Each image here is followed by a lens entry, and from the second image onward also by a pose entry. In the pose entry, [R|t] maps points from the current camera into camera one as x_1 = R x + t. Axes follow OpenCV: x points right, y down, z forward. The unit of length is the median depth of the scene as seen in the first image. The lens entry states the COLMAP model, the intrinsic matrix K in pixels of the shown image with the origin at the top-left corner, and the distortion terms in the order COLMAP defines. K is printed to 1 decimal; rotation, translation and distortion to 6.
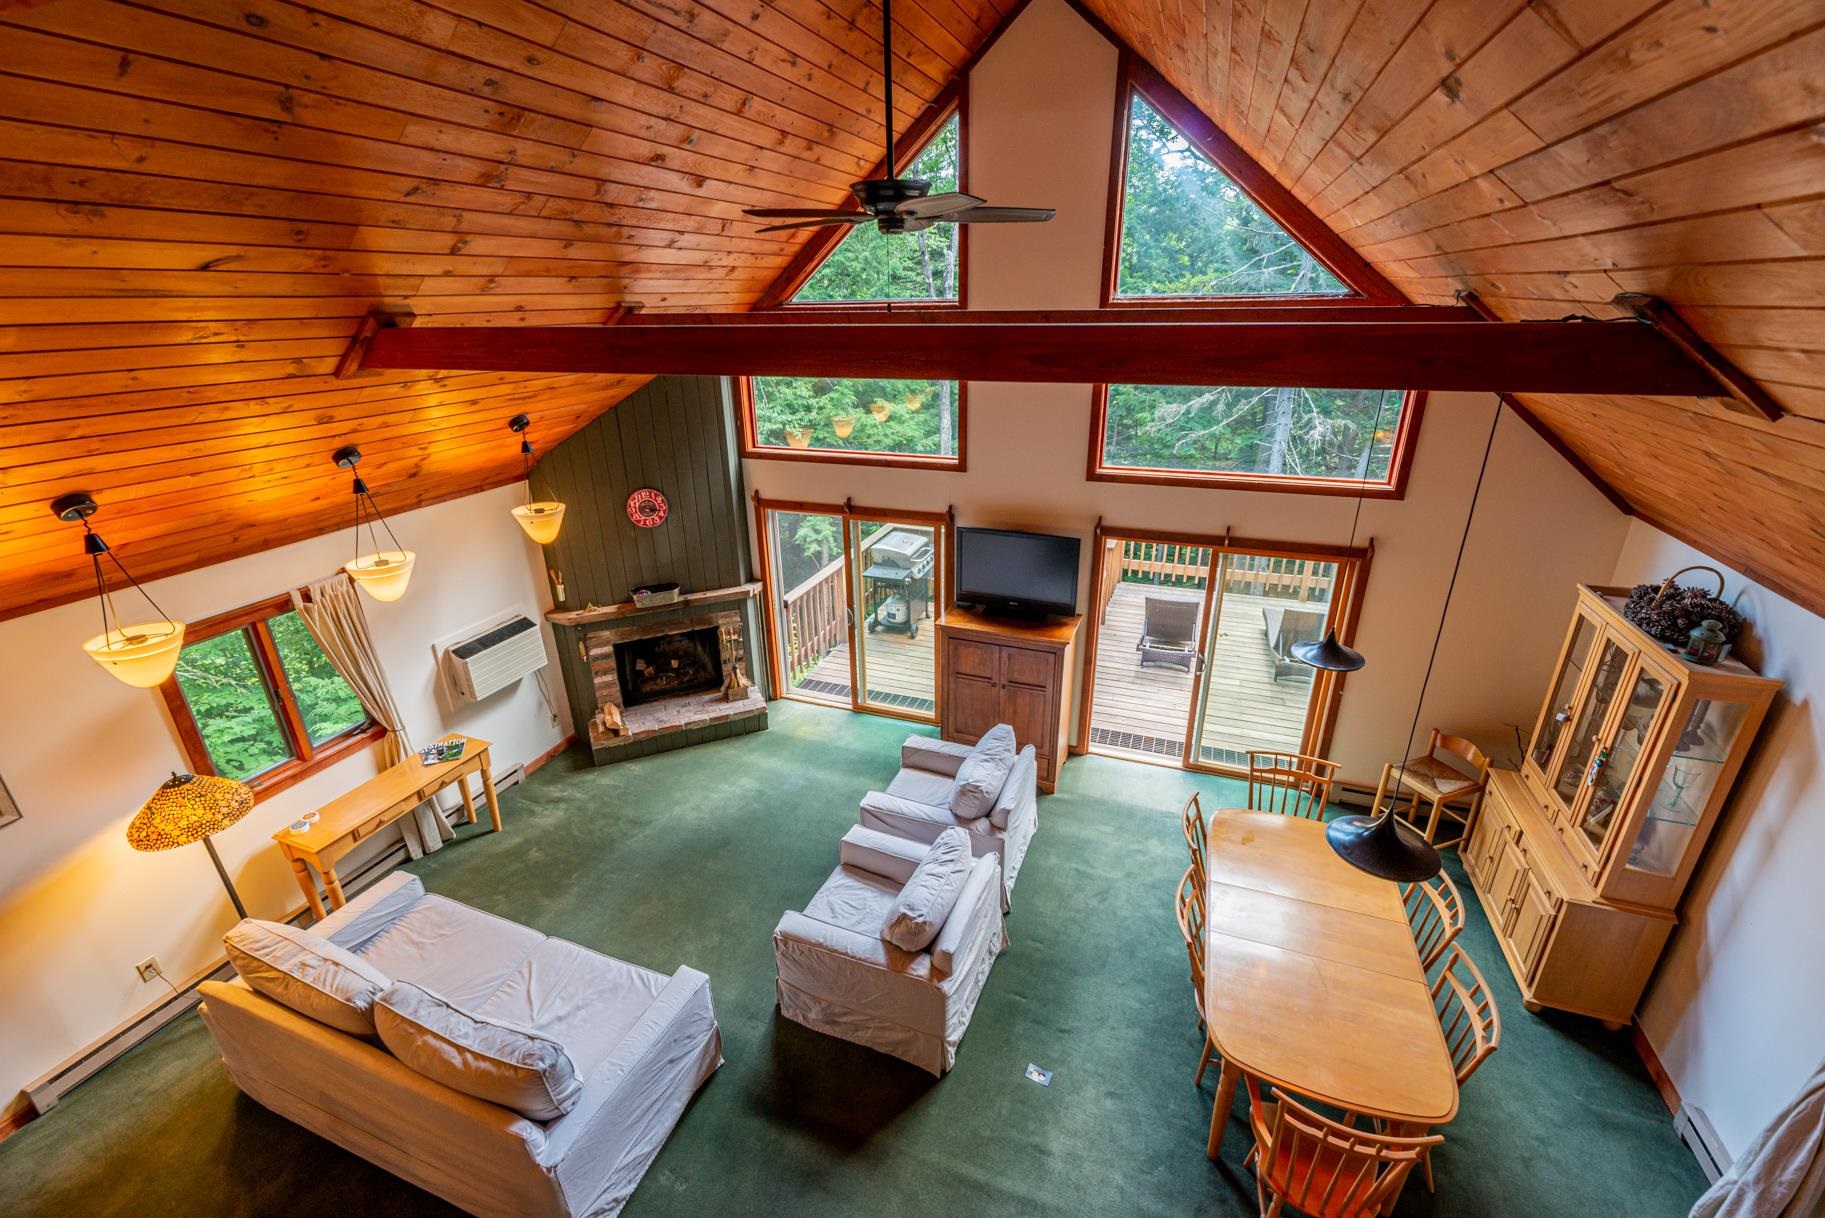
lens RADIAL K [[746.1, 0, 916.7], [0, 746.1, 612.3], [0, 0, 1]] dist [0.000088, 0.000137]
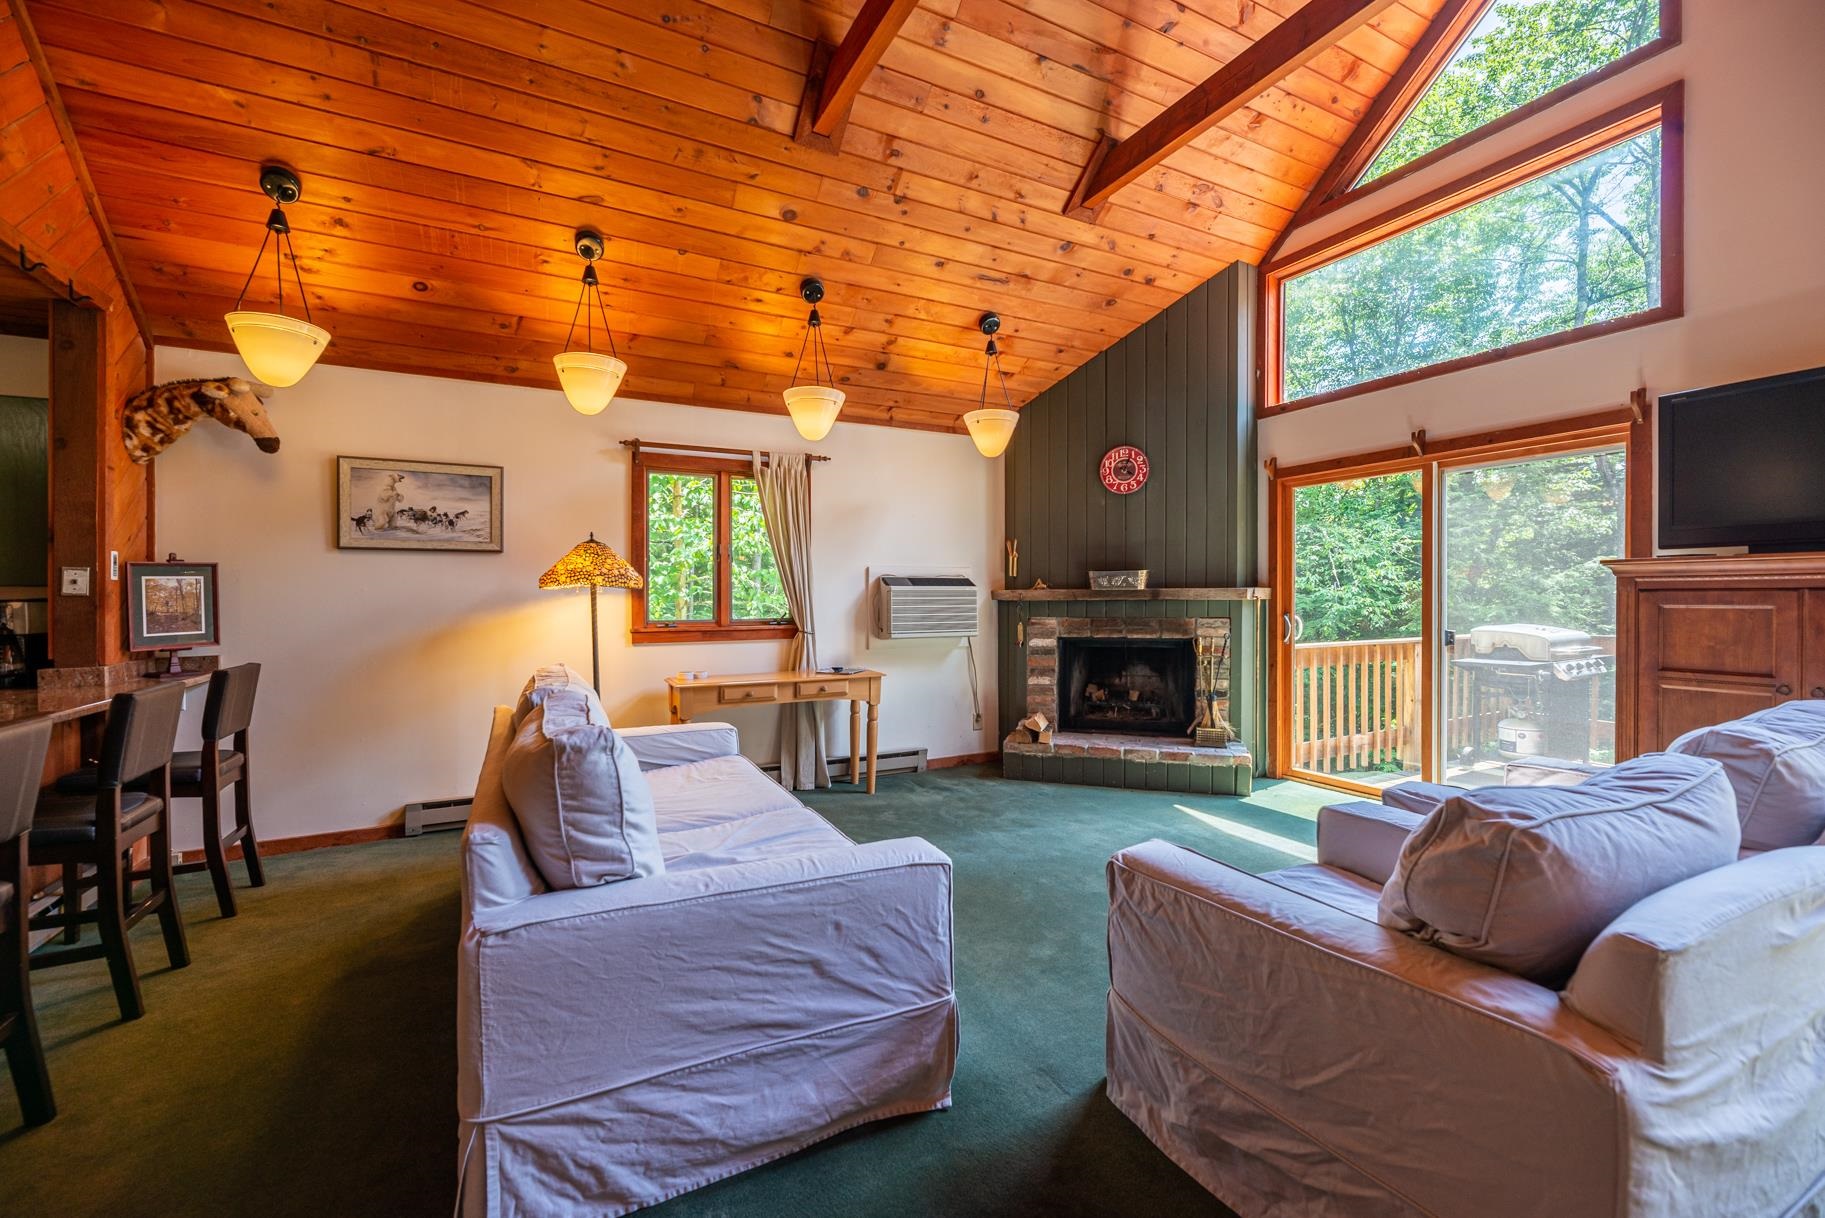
lens RADIAL K [[746.1, 0, 916.7], [0, 746.1, 612.3], [0, 0, 1]] dist [0.000088, 0.000137]
pose [[0.747519, 0.014864, -0.664075, 0.013024], [-0.251023, 0.931932, -0.261706, 0.280283], [0.614982, 0.362328, 0.700368, 0.353145]]
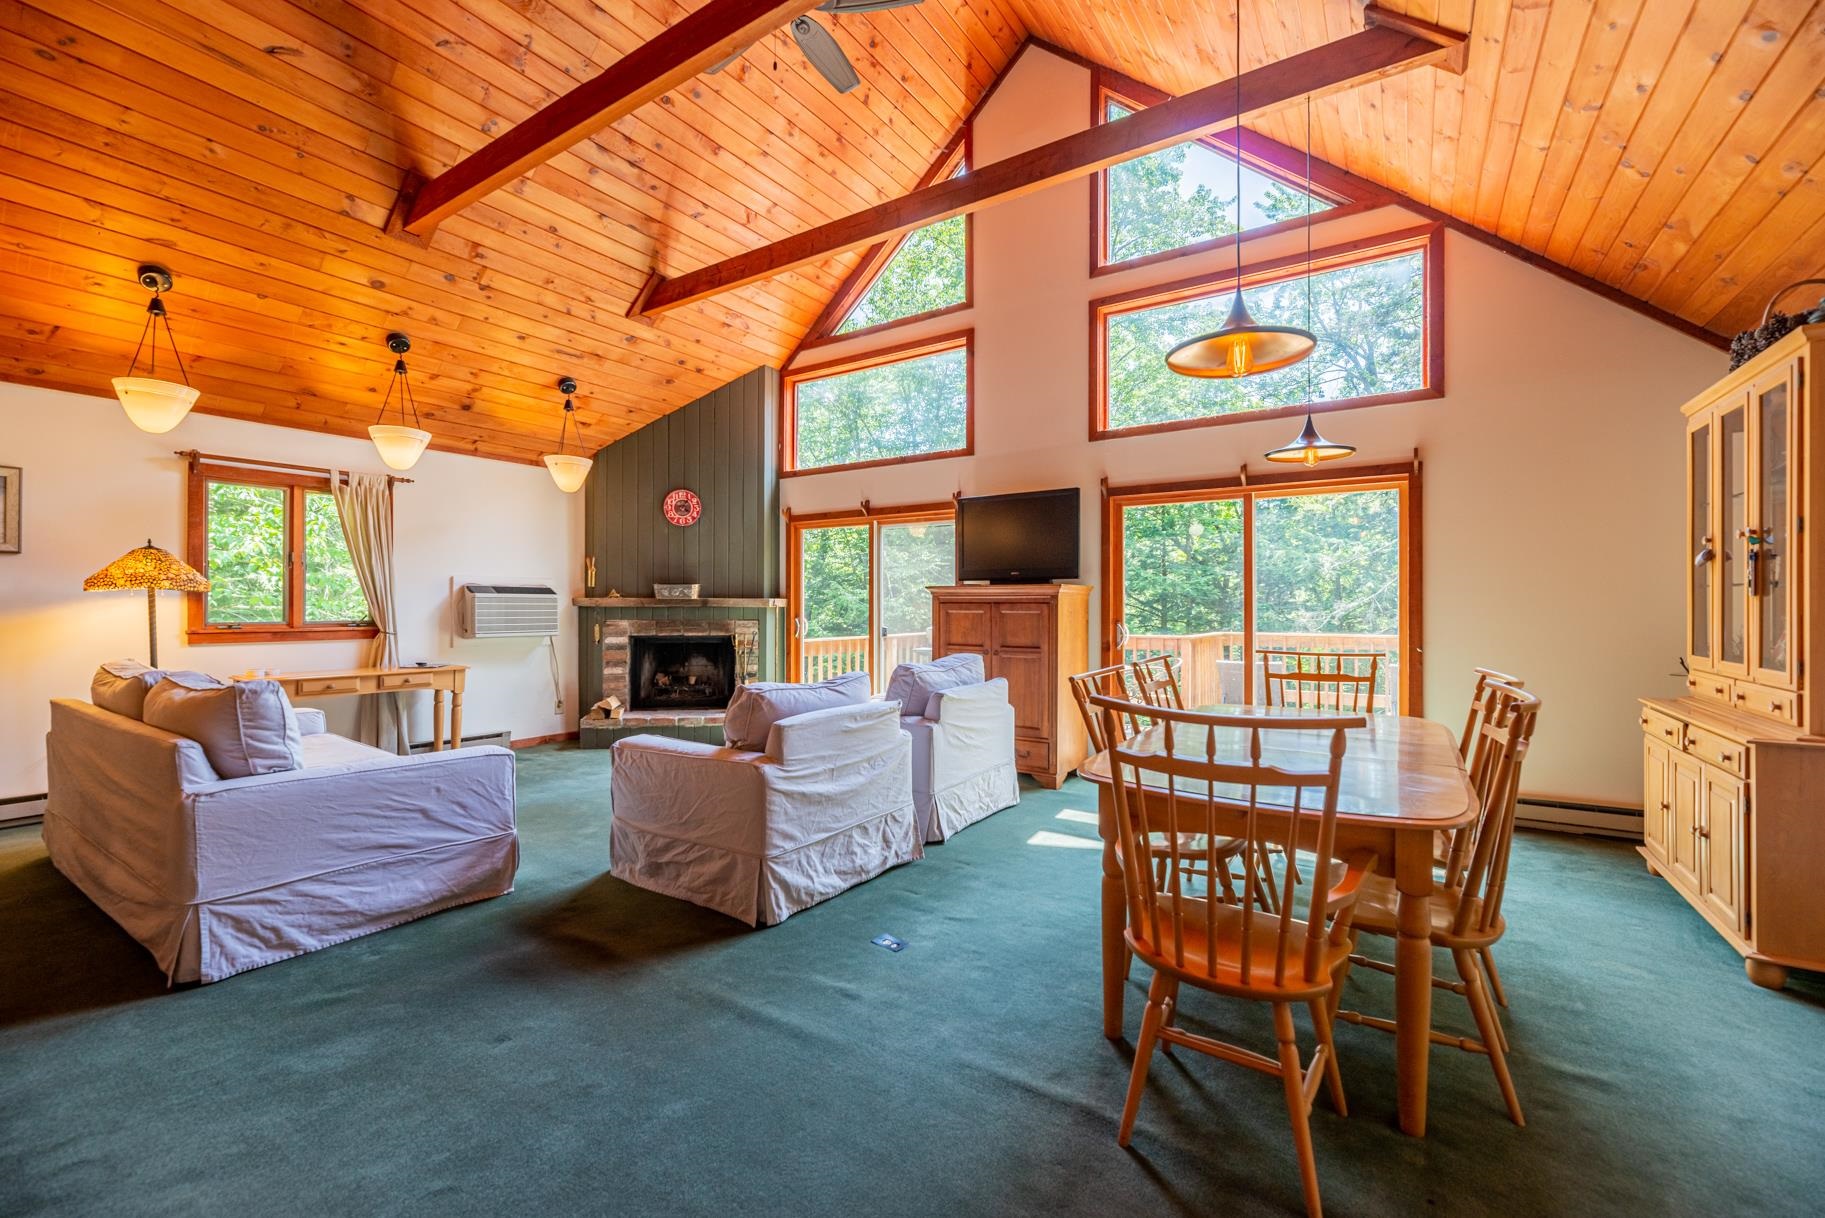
lens RADIAL K [[738.3, 0, 918.3], [0, 738.3, 615.1], [0, 0, 1]] dist [-0.000374, -0.000003]
pose [[0.975518, 0.011976, -0.219595, 0.206672], [-0.091766, 0.929601, -0.356960, 0.356844], [0.199861, 0.368372, 0.907941, 0.166418]]
